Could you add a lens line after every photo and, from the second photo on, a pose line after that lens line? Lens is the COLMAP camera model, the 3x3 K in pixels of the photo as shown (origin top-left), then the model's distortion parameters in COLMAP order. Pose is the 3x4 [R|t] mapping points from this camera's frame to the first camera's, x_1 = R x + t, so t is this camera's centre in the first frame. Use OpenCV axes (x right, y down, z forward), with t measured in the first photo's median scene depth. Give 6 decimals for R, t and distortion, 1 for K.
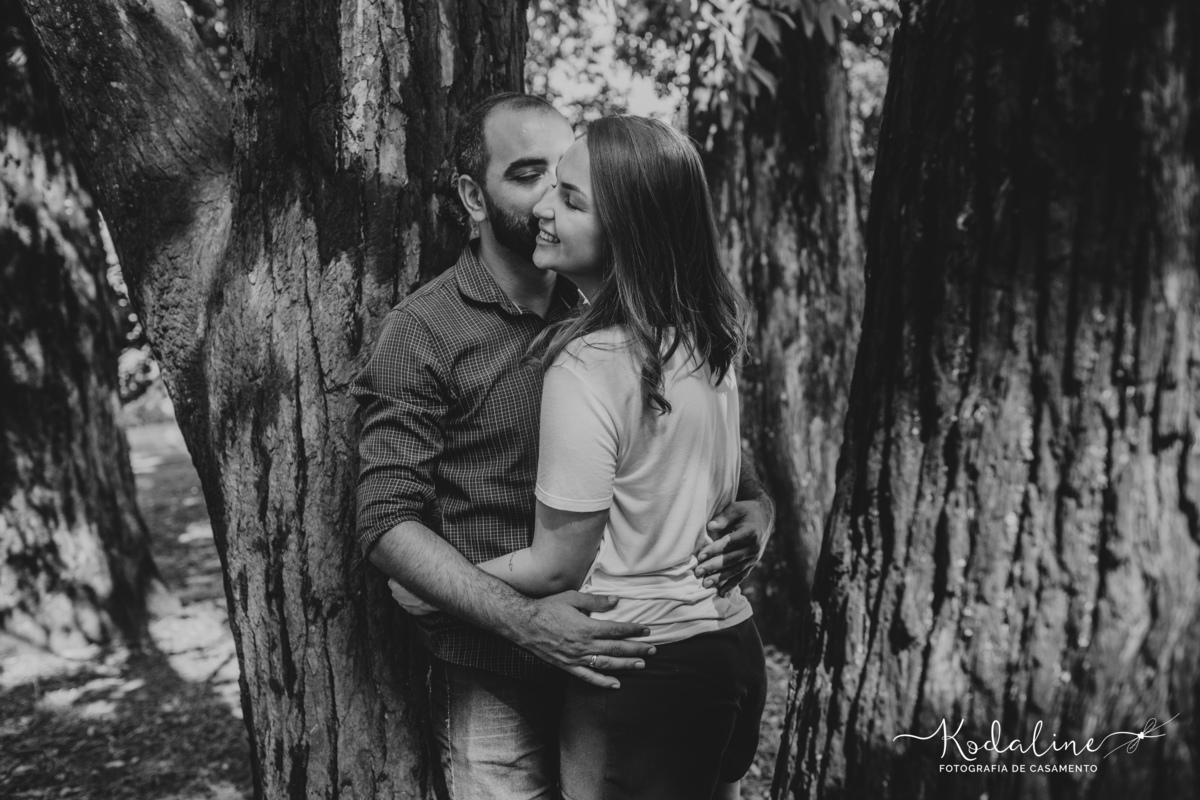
lens RADIAL K [[1184.4, 0, 536.5], [0, 1184.4, 396.9], [0, 0, 1]] dist [0.007136, 0.000000]
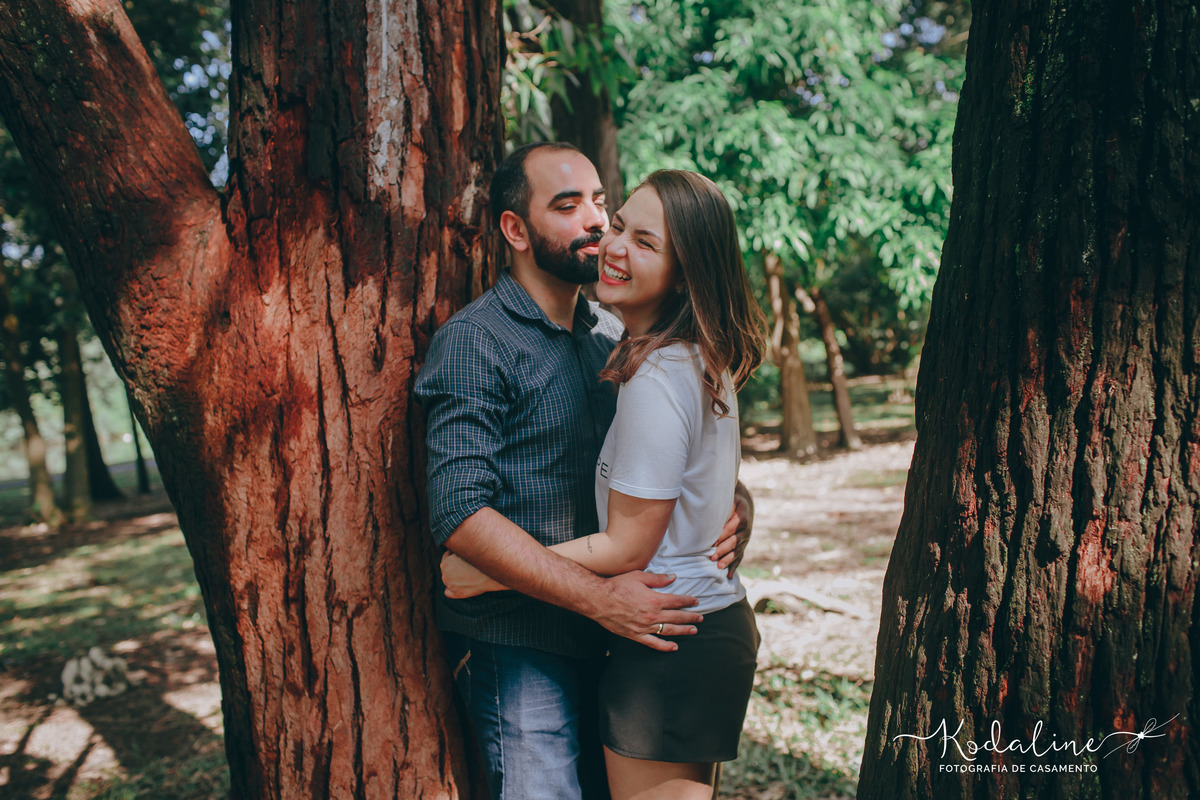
lens RADIAL K [[1184.4, 0, 574.4], [0, 1184.4, 397.4], [0, 0, 1]] dist [0.007136, 0.000000]
pose [[0.956685, -0.002232, 0.291118, -0.298511], [0.013180, 0.999277, -0.035653, 0.029430], [-0.290828, 0.037945, 0.956023, -0.082913]]
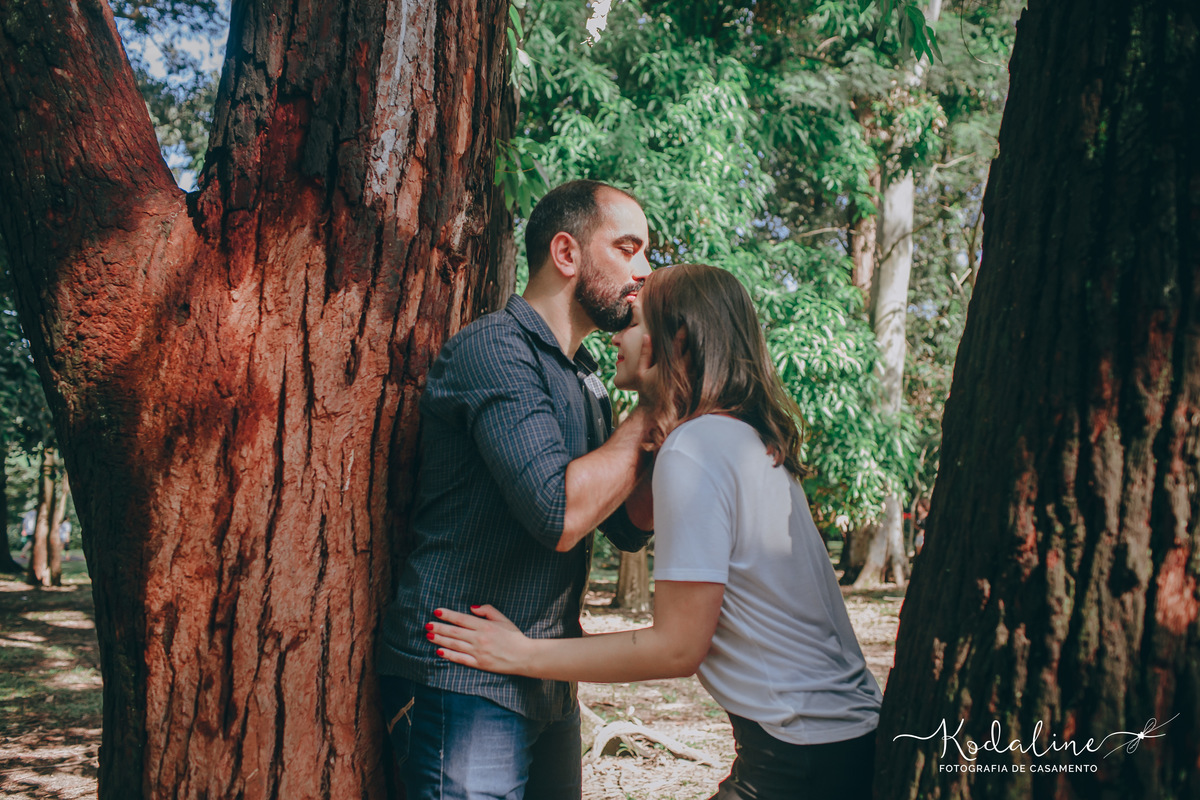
lens RADIAL K [[1184.4, 0, 589.0], [0, 1184.4, 382.0], [0, 0, 1]] dist [0.007136, 0.000000]
pose [[0.893891, 0.151675, 0.421846, -0.397895], [-0.080384, 0.980002, -0.182027, 0.129450], [-0.441019, 0.128803, 0.888207, 0.020289]]
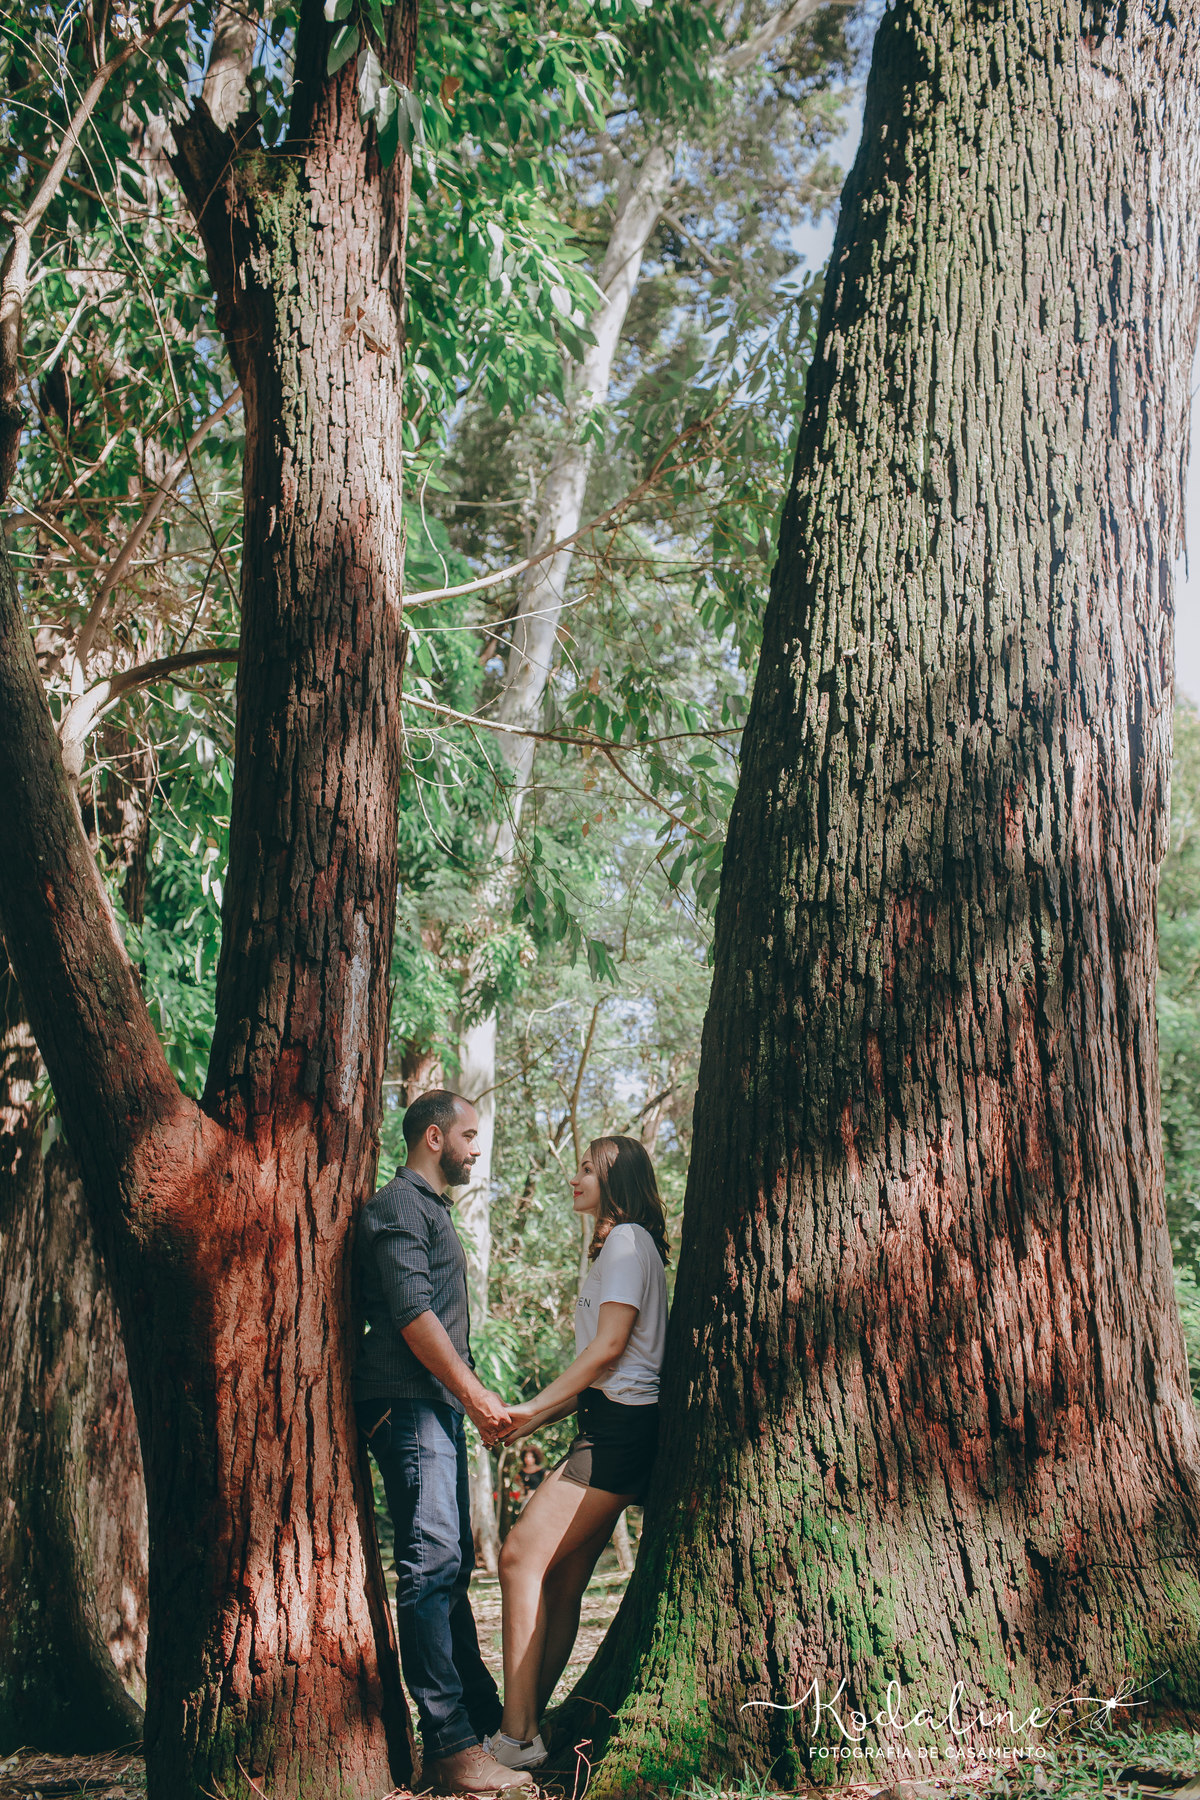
lens RADIAL K [[1776.7, 0, 519.0], [0, 1776.7, 847.0], [0, 0, 1]] dist [0.007136, 0.000000]
pose [[0.735850, 0.288329, 0.612692, -1.636615], [0.007491, 0.901295, -0.433140, 0.569769], [-0.677103, 0.323316, 0.661059, -0.978421]]
